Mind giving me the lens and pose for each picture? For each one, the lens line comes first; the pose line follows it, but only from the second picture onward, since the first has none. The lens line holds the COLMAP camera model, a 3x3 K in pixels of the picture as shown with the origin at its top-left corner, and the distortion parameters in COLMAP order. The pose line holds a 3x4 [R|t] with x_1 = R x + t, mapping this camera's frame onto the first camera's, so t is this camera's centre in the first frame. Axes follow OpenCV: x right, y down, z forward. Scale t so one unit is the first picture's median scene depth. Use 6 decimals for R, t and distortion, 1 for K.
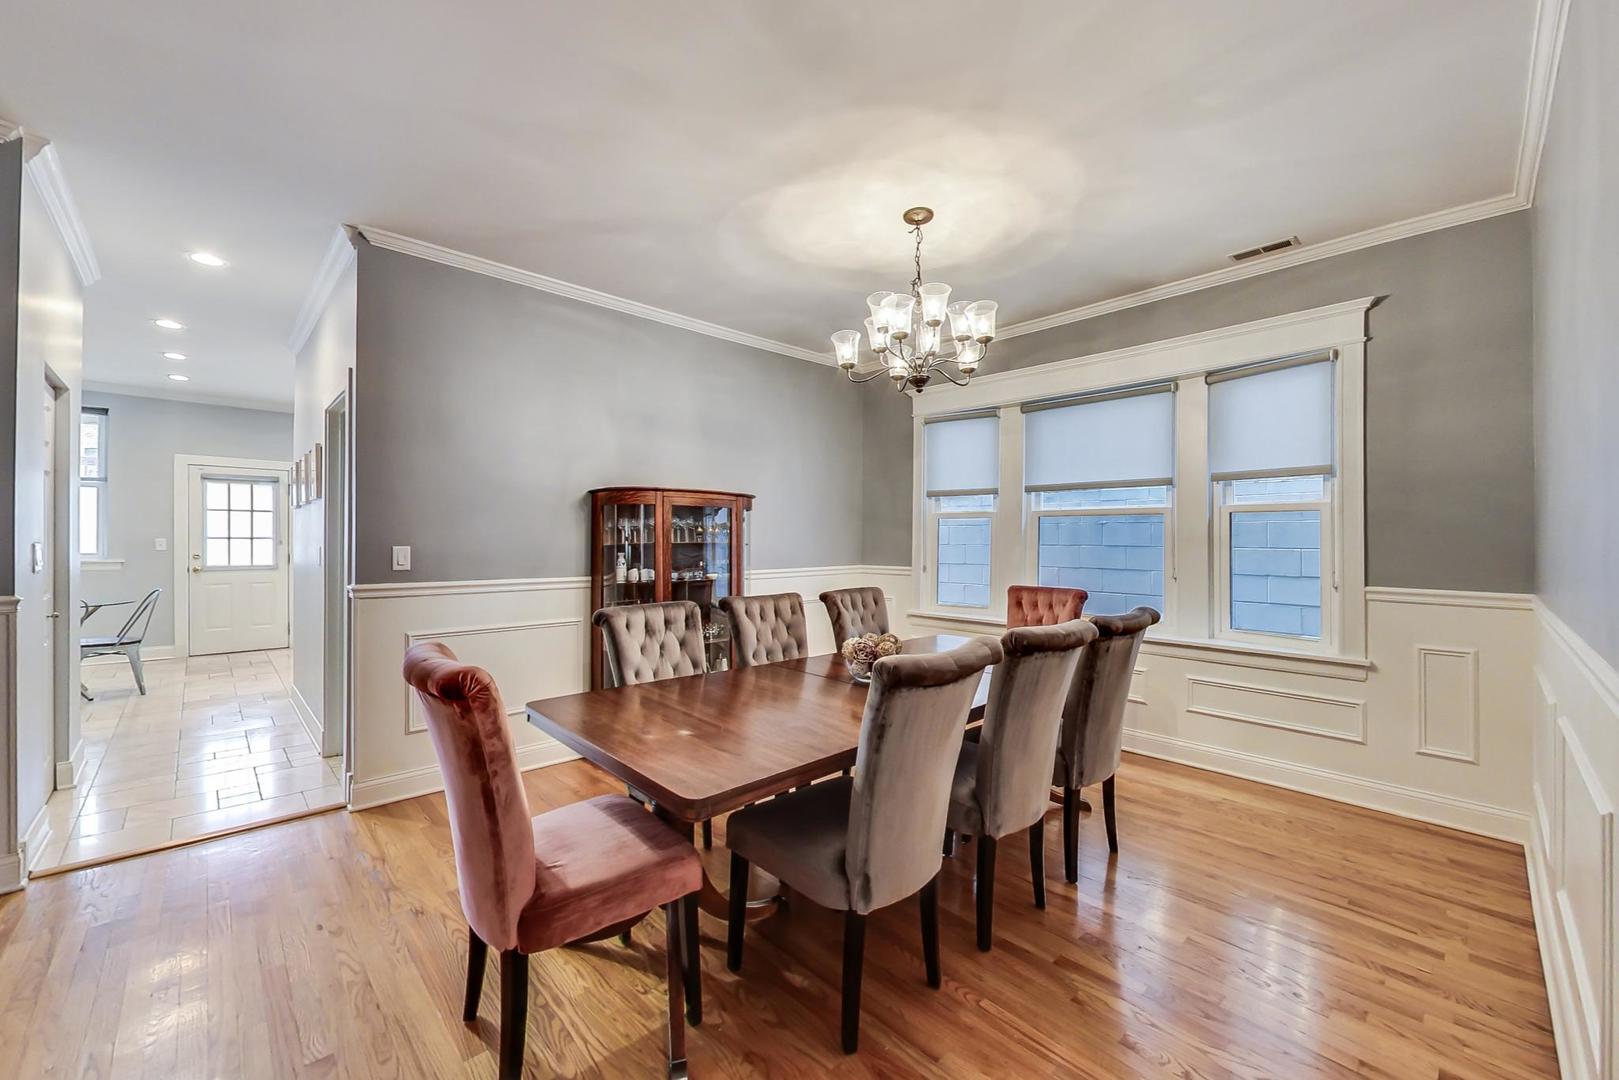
lens RADIAL K [[627.8, 0, 796.9], [0, 627.8, 538.5], [0, 0, 1]] dist [0.000976, -0.003654]
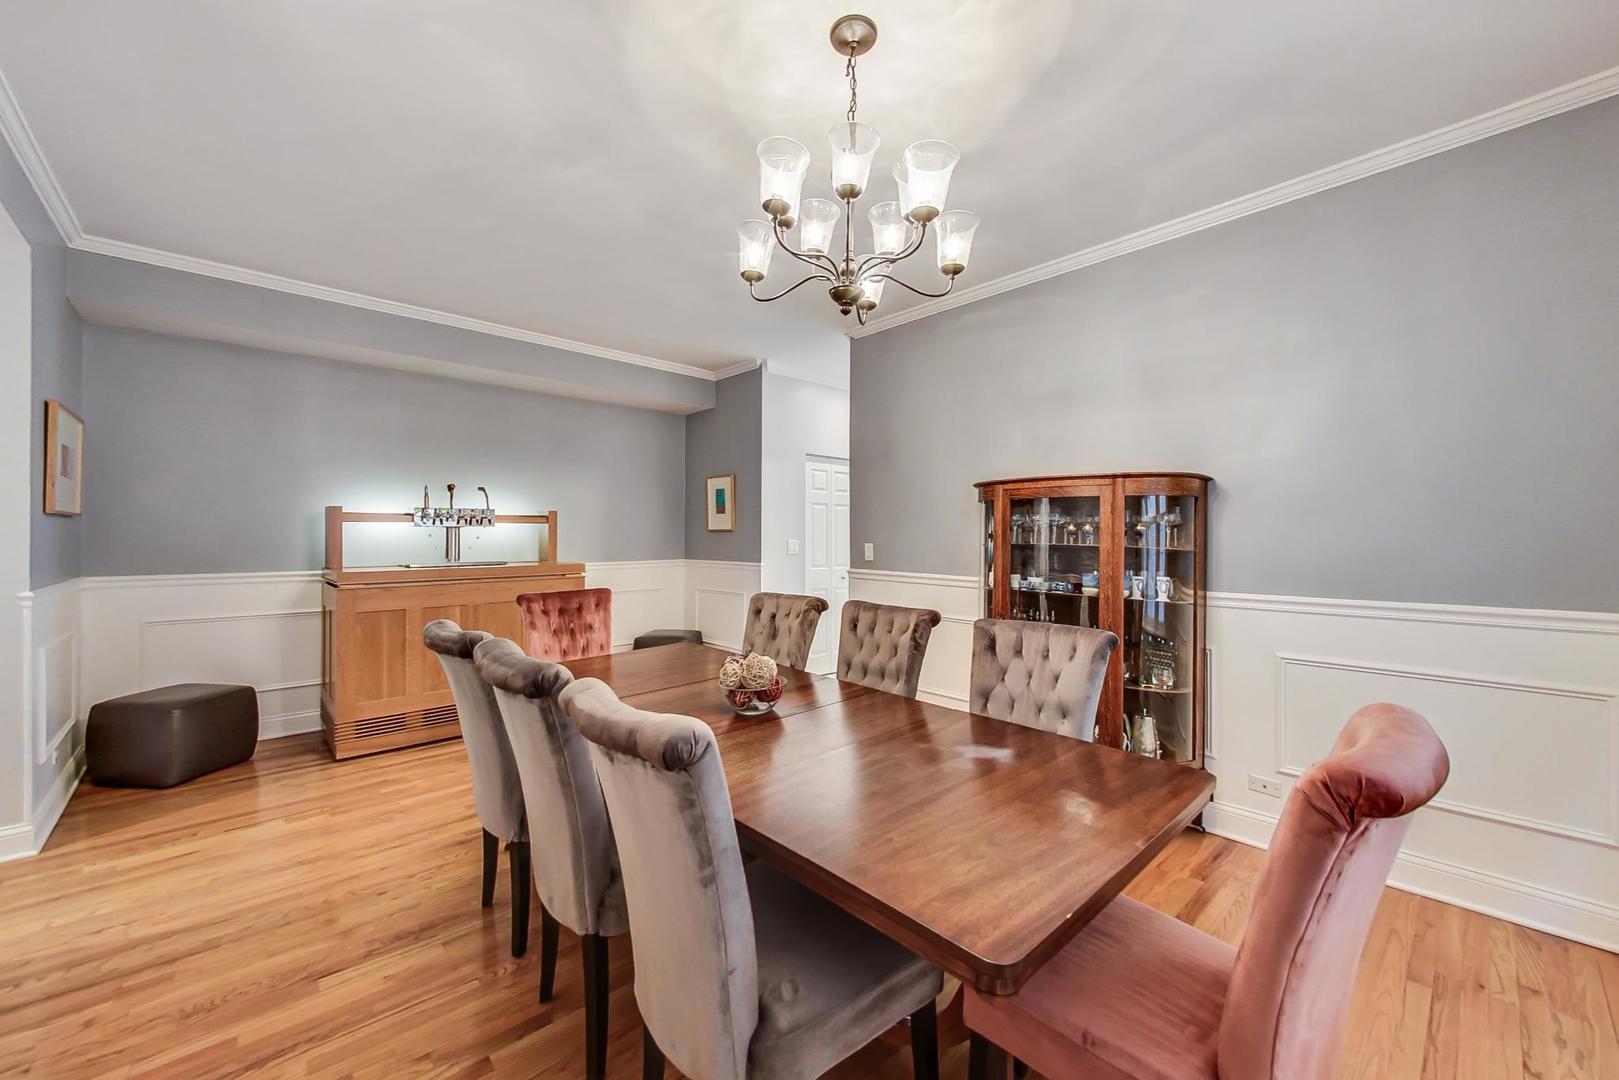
lens RADIAL K [[635.3, 0, 816.4], [0, 635.3, 534.5], [0, 0, 1]] dist [-0.002503, -0.000423]
pose [[0.015410, -0.001746, -0.999880, 0.739991], [-0.002614, 0.999995, -0.001786, -0.004504], [0.999878, 0.002641, 0.015406, 0.840411]]
